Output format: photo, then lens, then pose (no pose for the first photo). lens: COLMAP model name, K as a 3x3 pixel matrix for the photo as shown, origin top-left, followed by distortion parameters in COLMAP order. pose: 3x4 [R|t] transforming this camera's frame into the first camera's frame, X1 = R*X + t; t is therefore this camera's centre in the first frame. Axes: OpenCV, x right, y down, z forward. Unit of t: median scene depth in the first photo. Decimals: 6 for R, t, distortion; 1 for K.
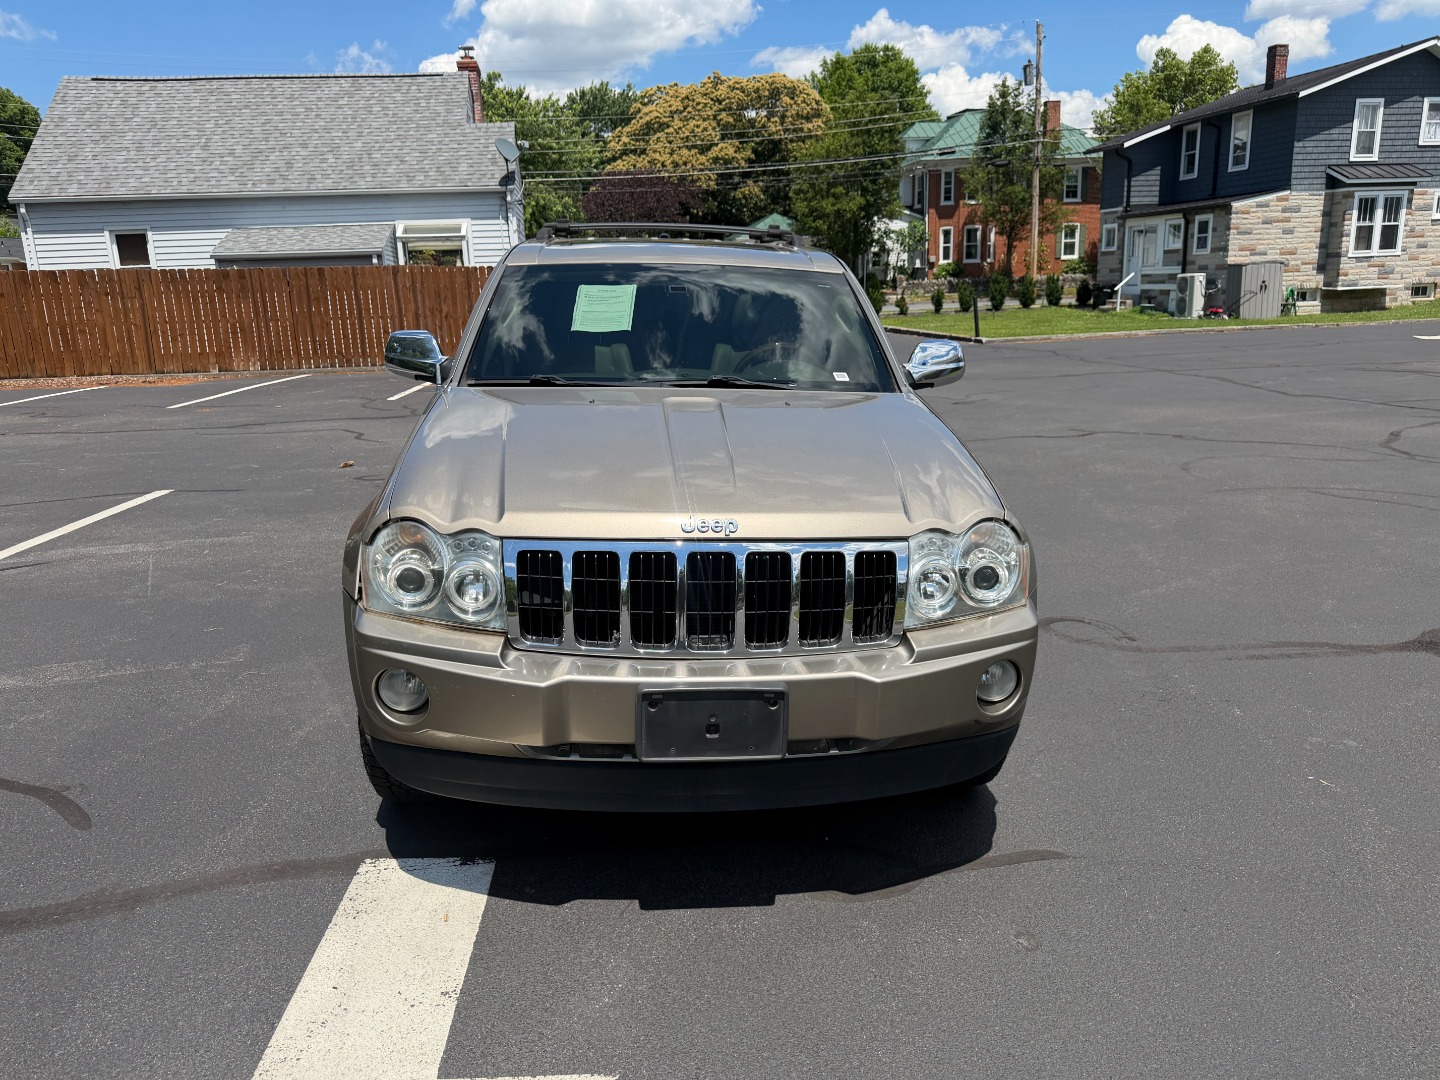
lens RADIAL K [[1028.4, 0, 718.1], [0, 1028.4, 535.4], [0, 0, 1]] dist [0.026189, -0.032928]
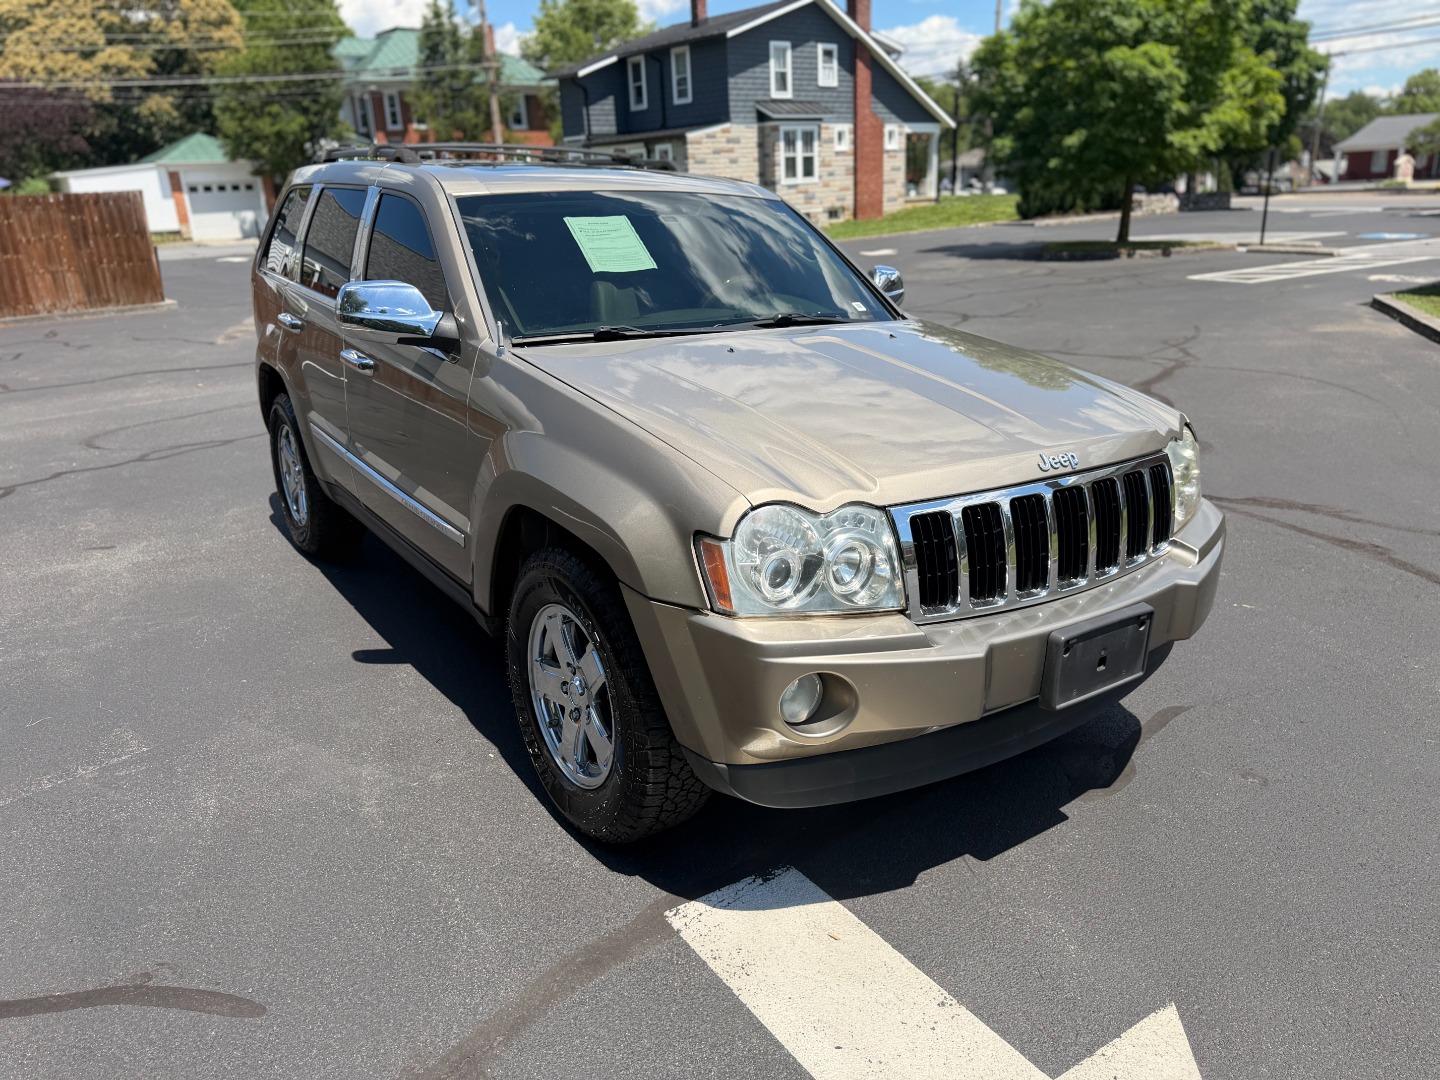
lens RADIAL K [[1026.9, 0, 717.3], [0, 1026.9, 542.6], [0, 0, 1]] dist [0.012593, -0.016248]
pose [[0.862806, -0.170050, 0.476077, -0.077073], [0.135838, 0.985079, 0.105678, -0.008100], [-0.486944, -0.026510, 0.873031, 0.029786]]
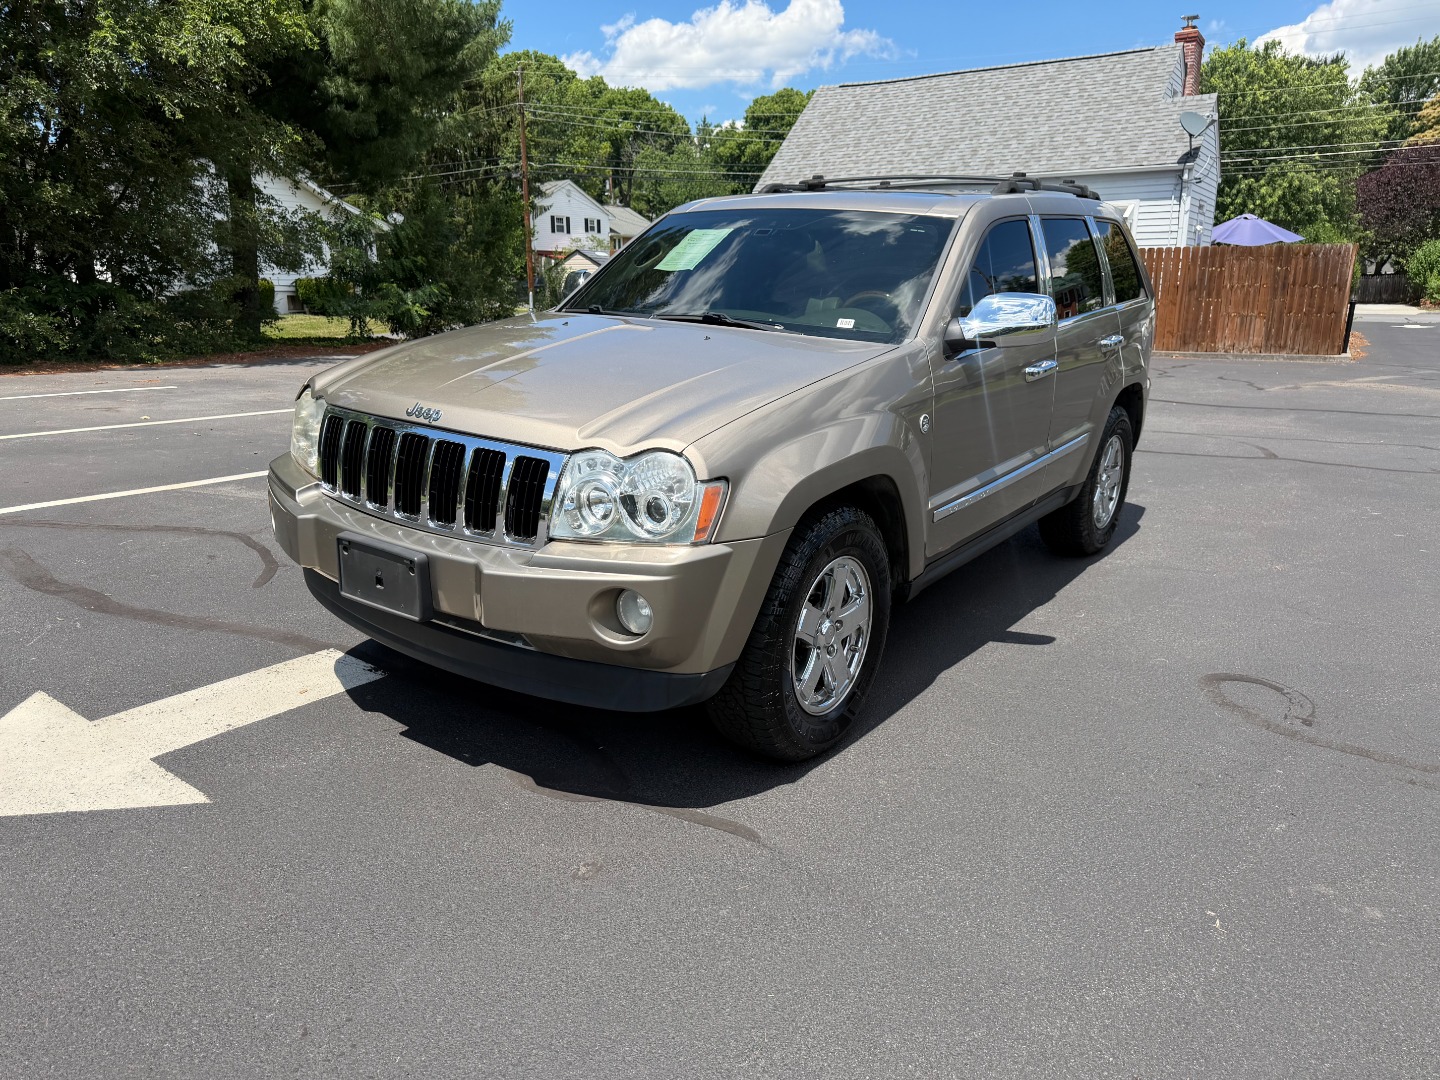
lens RADIAL K [[1026.9, 0, 717.3], [0, 1026.9, 542.6], [0, 0, 1]] dist [0.012593, -0.016248]
pose [[0.765641, 0.185273, -0.616010, 0.098499], [-0.175848, 0.981431, 0.076616, -0.001296], [0.618766, 0.049664, 0.784004, 0.030408]]
